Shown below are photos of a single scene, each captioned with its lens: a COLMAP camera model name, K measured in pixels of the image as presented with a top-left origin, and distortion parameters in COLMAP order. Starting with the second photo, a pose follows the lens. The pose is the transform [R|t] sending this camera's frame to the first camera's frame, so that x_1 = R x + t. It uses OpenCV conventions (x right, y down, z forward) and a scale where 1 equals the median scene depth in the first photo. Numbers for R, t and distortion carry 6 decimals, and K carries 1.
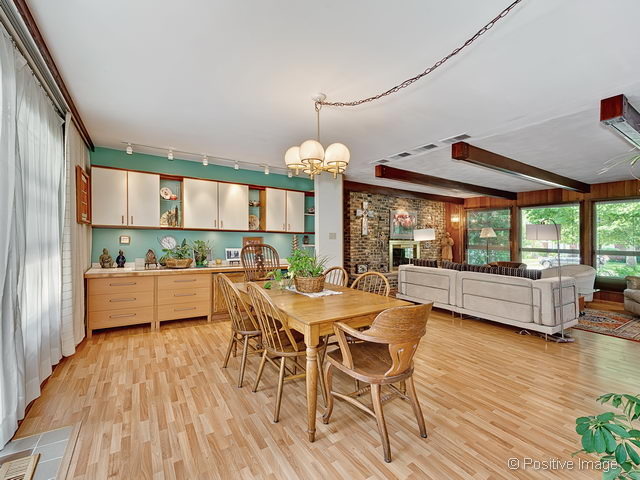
lens RADIAL K [[284.8, 0, 317.5], [0, 284.8, 234.1], [0, 0, 1]] dist [-0.001423, 0.000123]
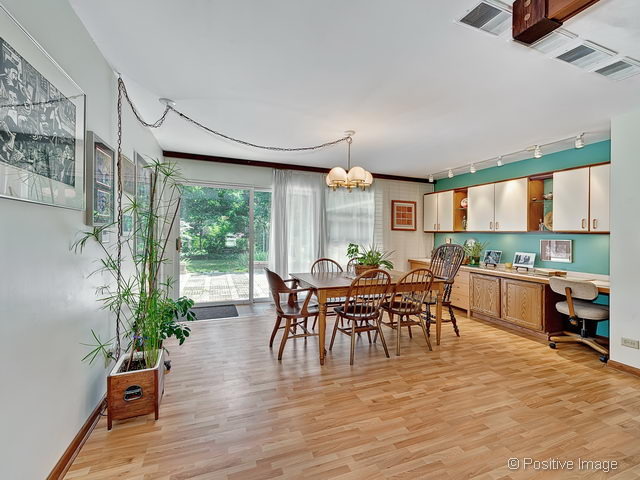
lens RADIAL K [[284.8, 0, 317.8], [0, 284.8, 240.4], [0, 0, 1]] dist [-0.001423, 0.000123]
pose [[-0.207817, -0.000916, -0.978167, 0.738348], [-0.014195, 0.999897, 0.002080, 0.021529], [0.978065, 0.014317, -0.207809, 0.606938]]
